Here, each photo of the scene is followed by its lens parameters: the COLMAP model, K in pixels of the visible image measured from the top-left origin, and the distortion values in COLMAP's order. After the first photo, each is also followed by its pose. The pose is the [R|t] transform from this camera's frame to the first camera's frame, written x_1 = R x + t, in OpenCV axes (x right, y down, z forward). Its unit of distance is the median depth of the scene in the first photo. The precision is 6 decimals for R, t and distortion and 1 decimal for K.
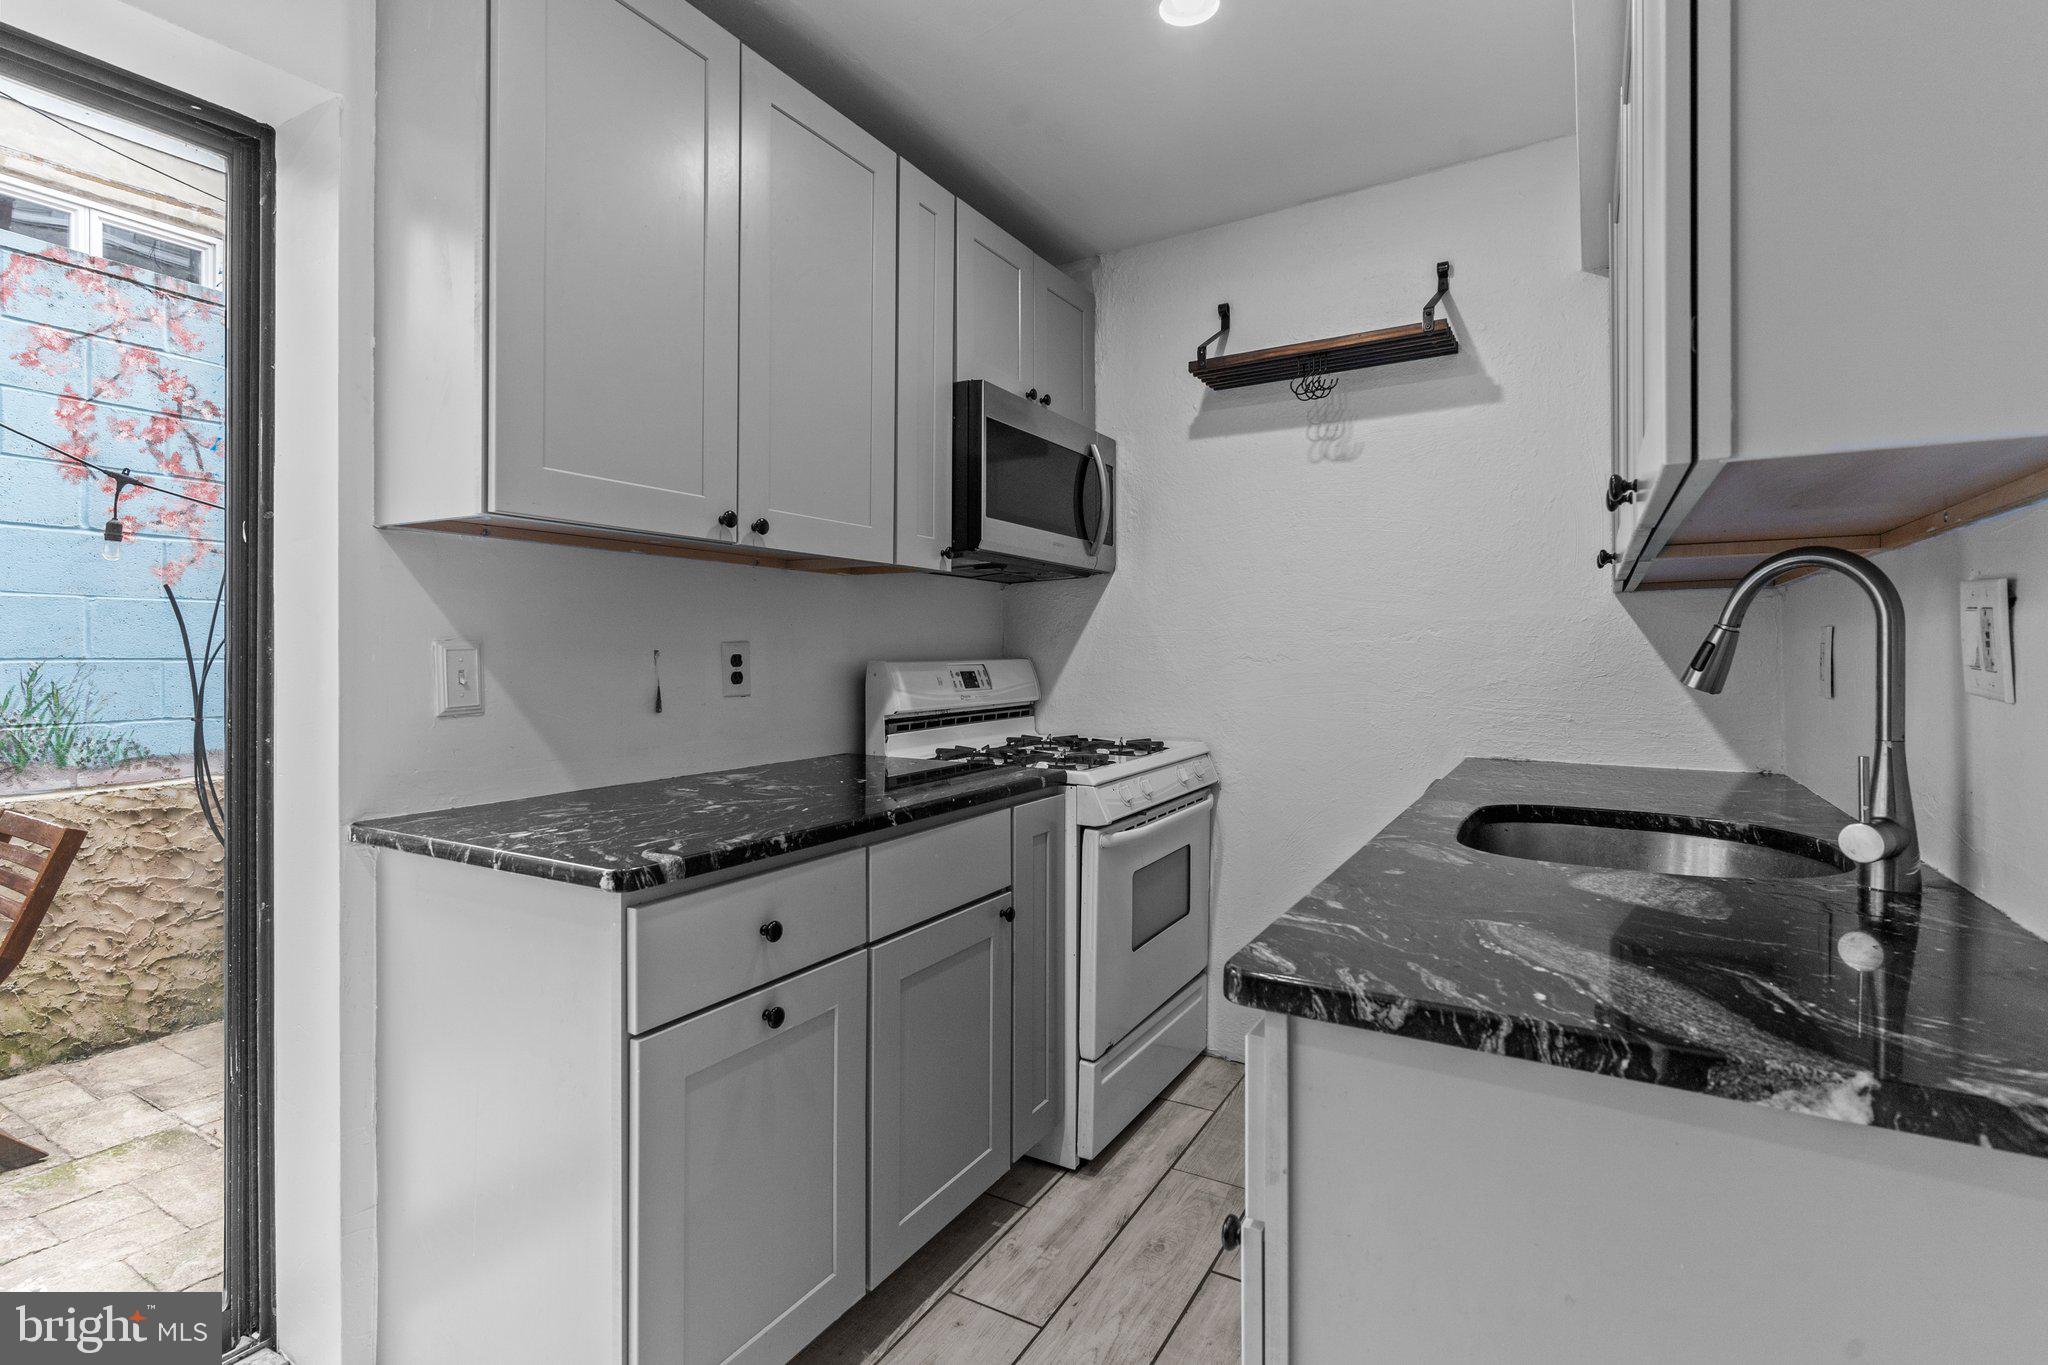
lens RADIAL K [[980.1, 0, 1024.3], [0, 980.1, 655.3], [0, 0, 1]] dist [0.000980, 0.000021]
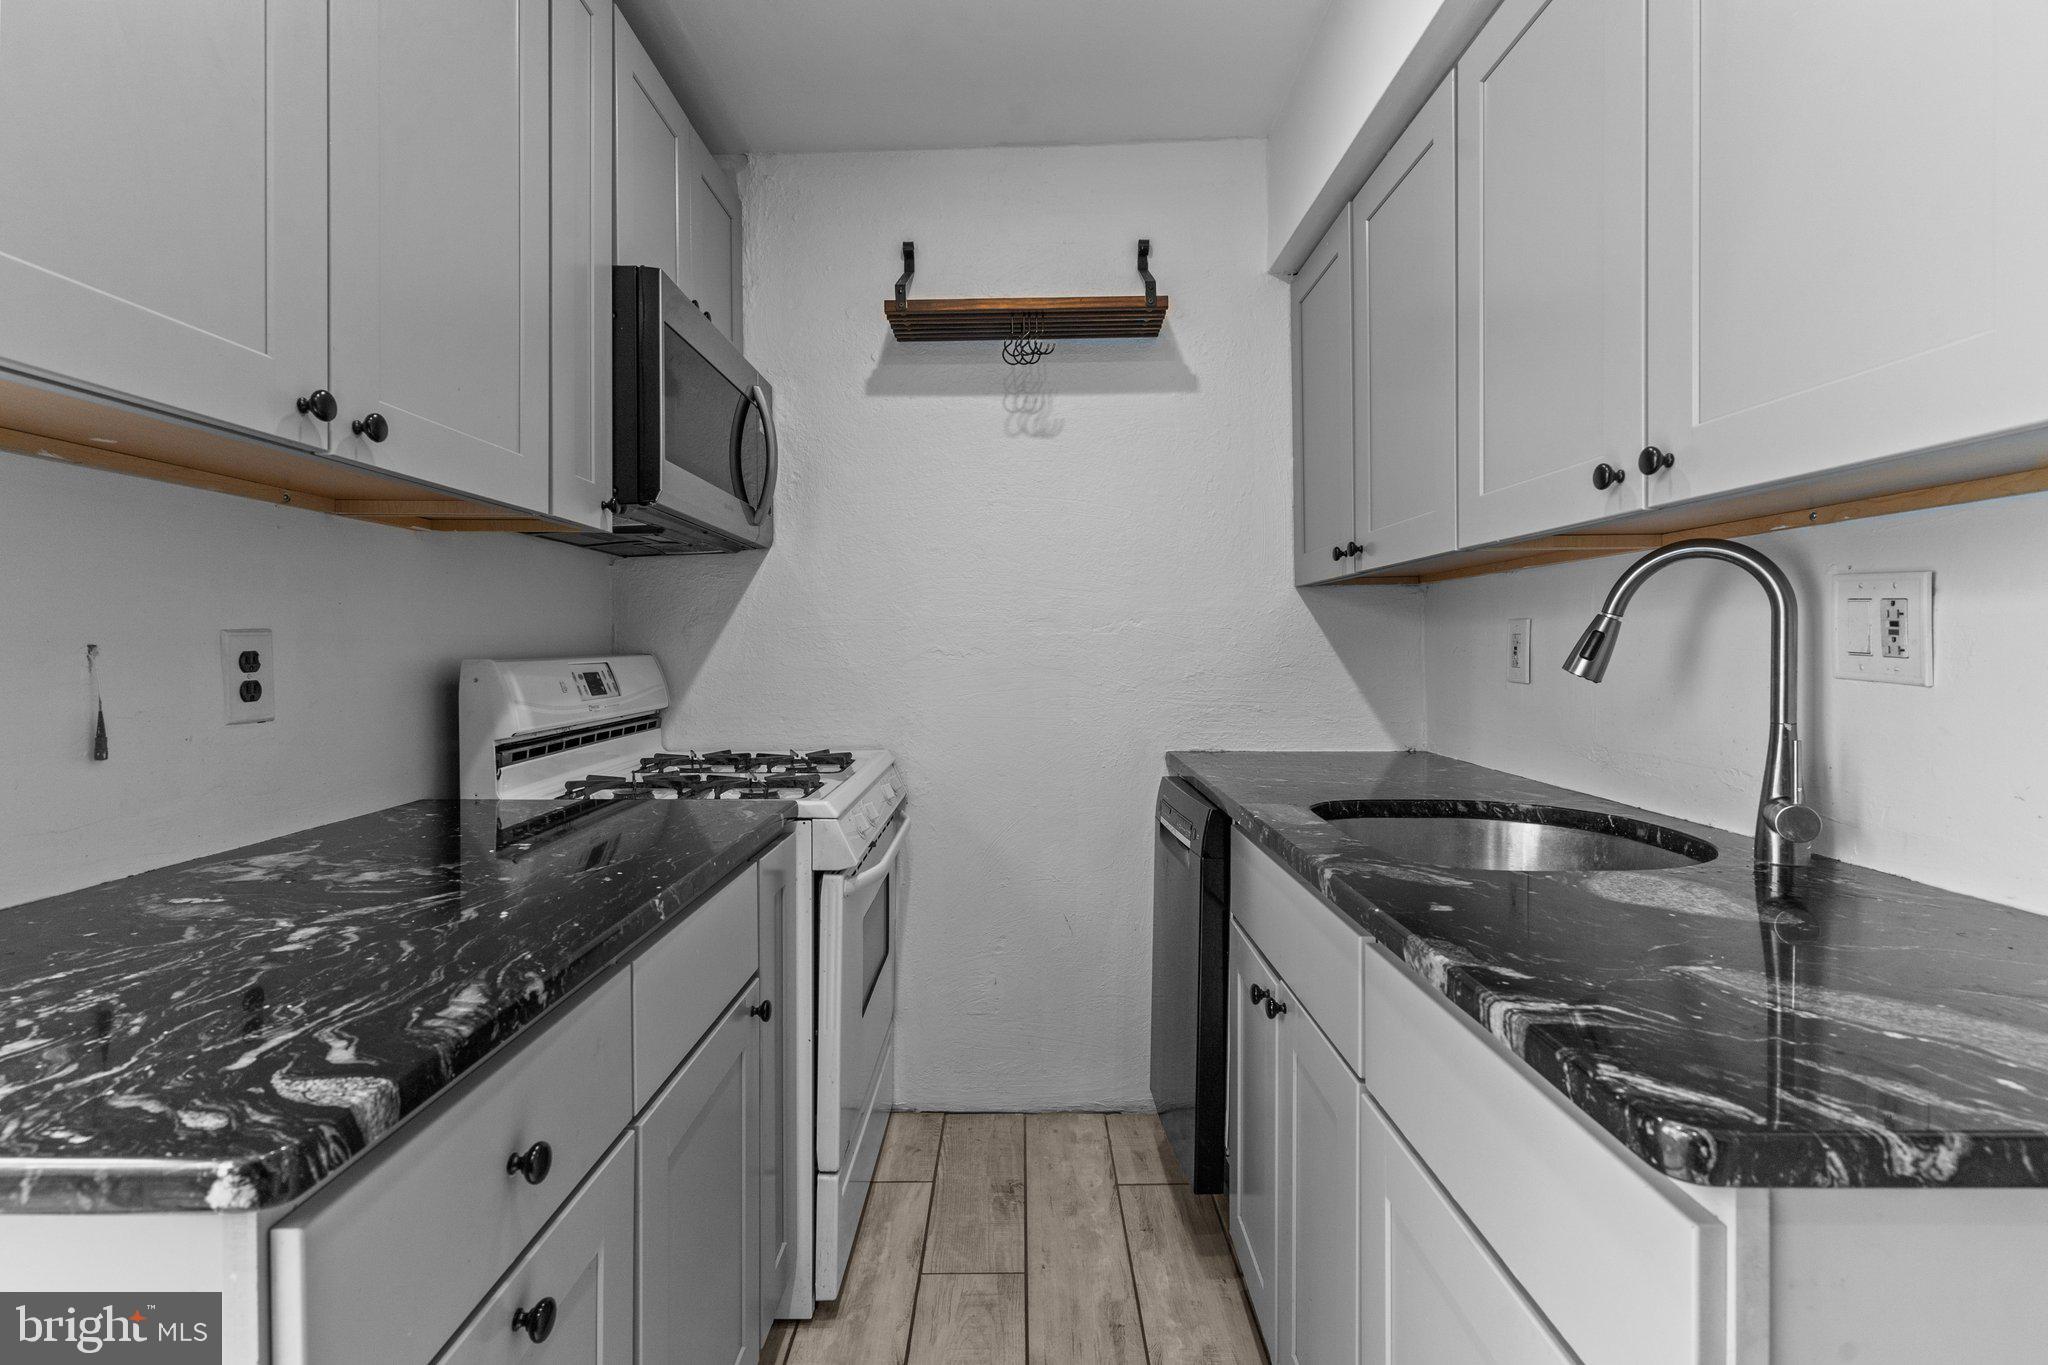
lens RADIAL K [[980.1, 0, 1024.3], [0, 980.1, 655.3], [0, 0, 1]] dist [0.000980, 0.000021]
pose [[0.864821, -0.009172, 0.501996, -0.176045], [0.006246, 0.999952, 0.007510, -0.000039], [-0.502041, -0.003360, 0.864837, 0.240719]]
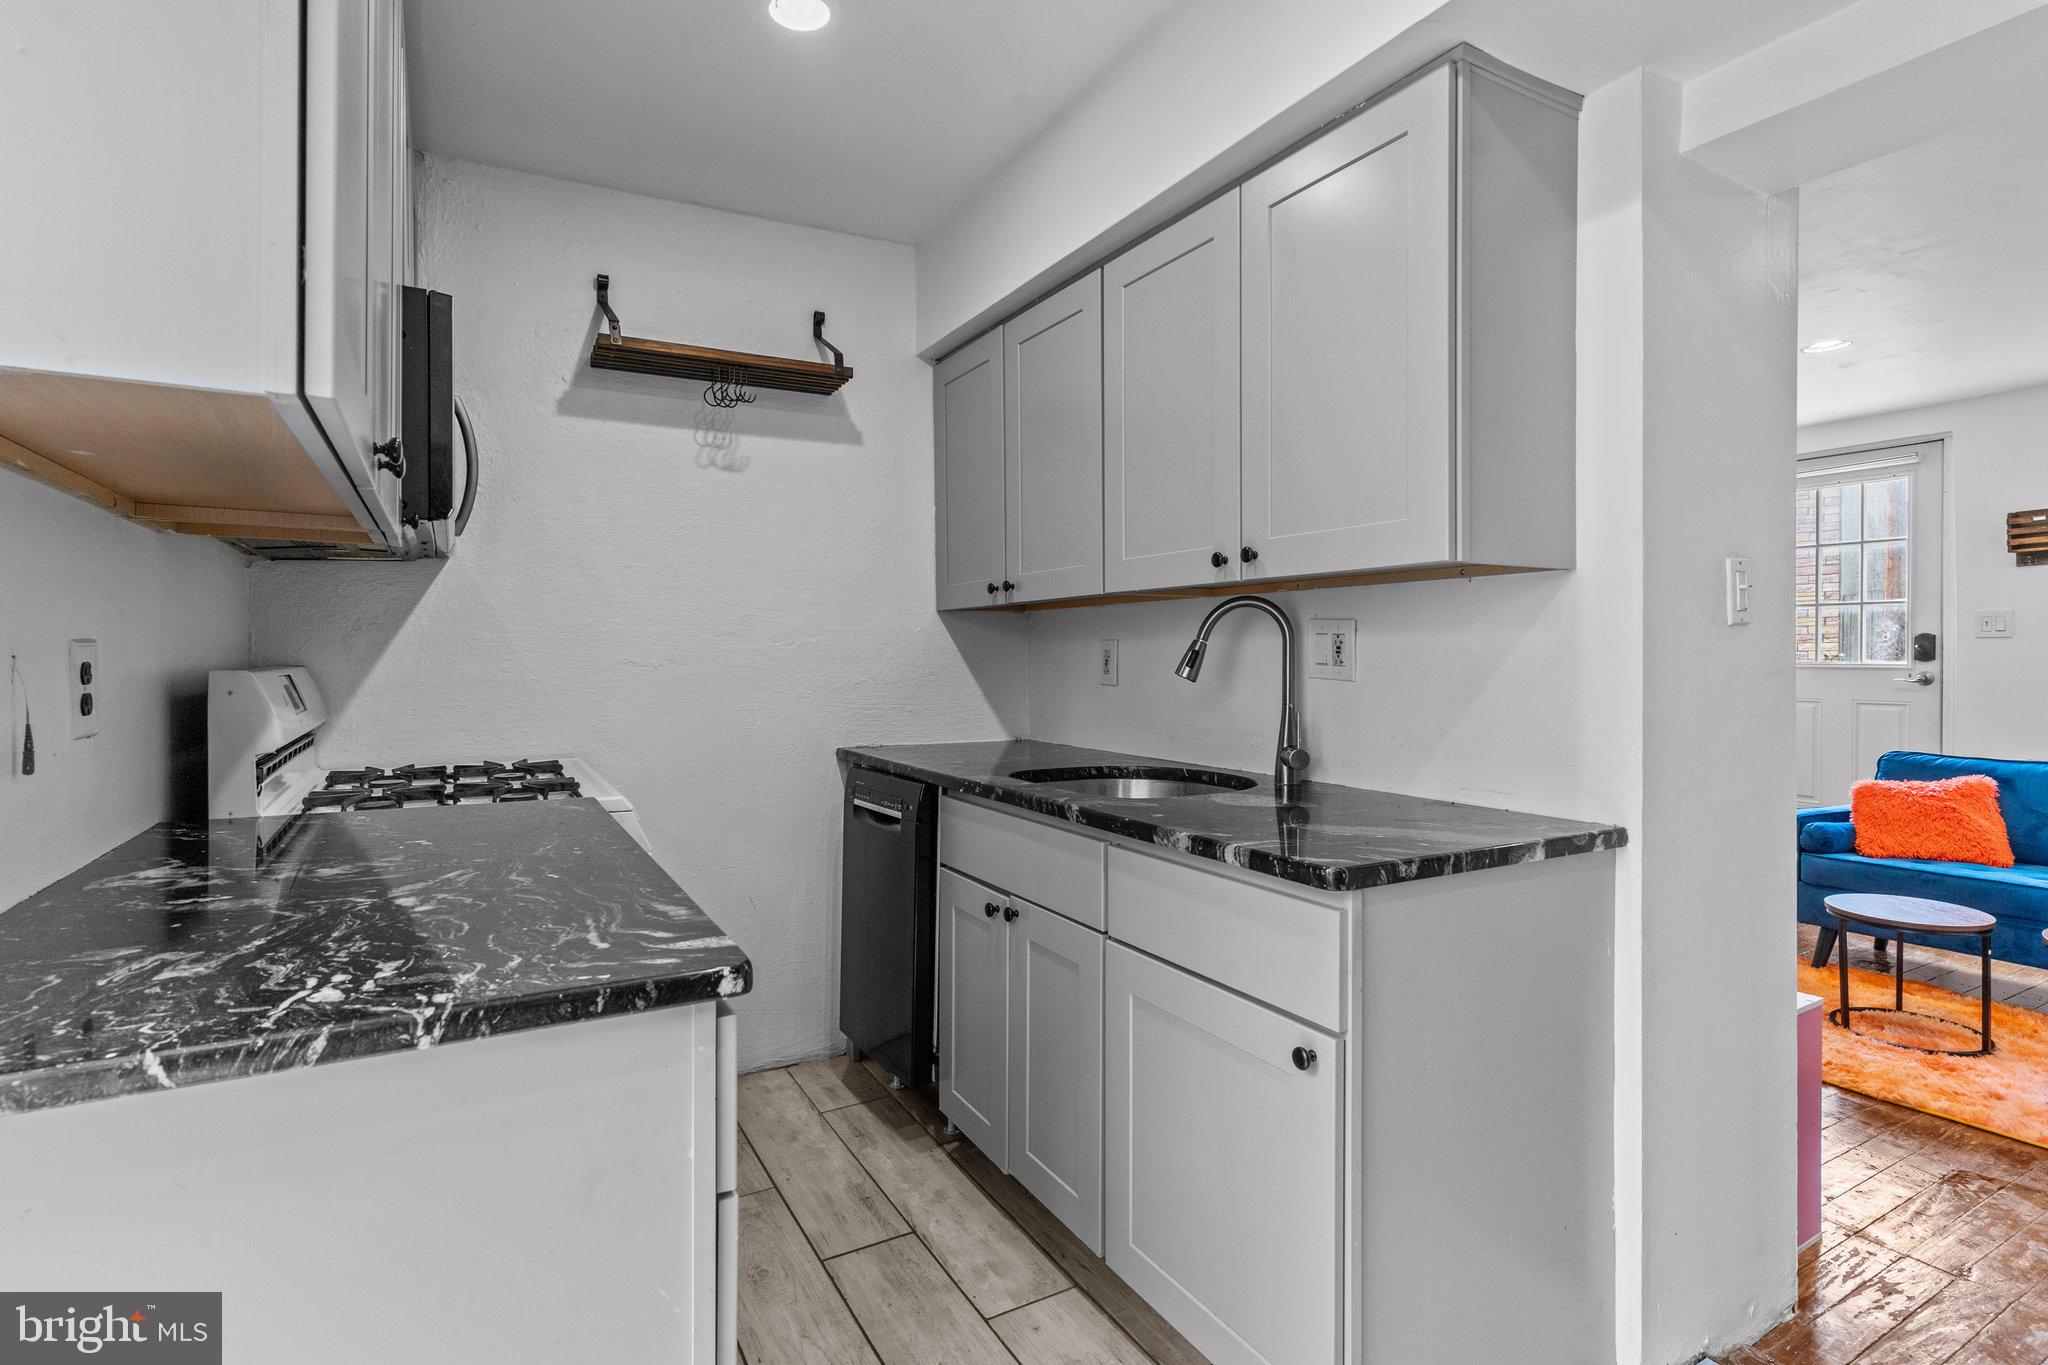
lens RADIAL K [[1000.4, 0, 1022.2], [0, 1000.4, 657.1], [0, 0, 1]] dist [0.001179, 0.000111]
pose [[0.504503, -0.002102, 0.863408, -0.489088], [0.003791, 0.999993, 0.000219, -0.002077], [-0.863402, 0.003162, 0.504507, 0.234355]]
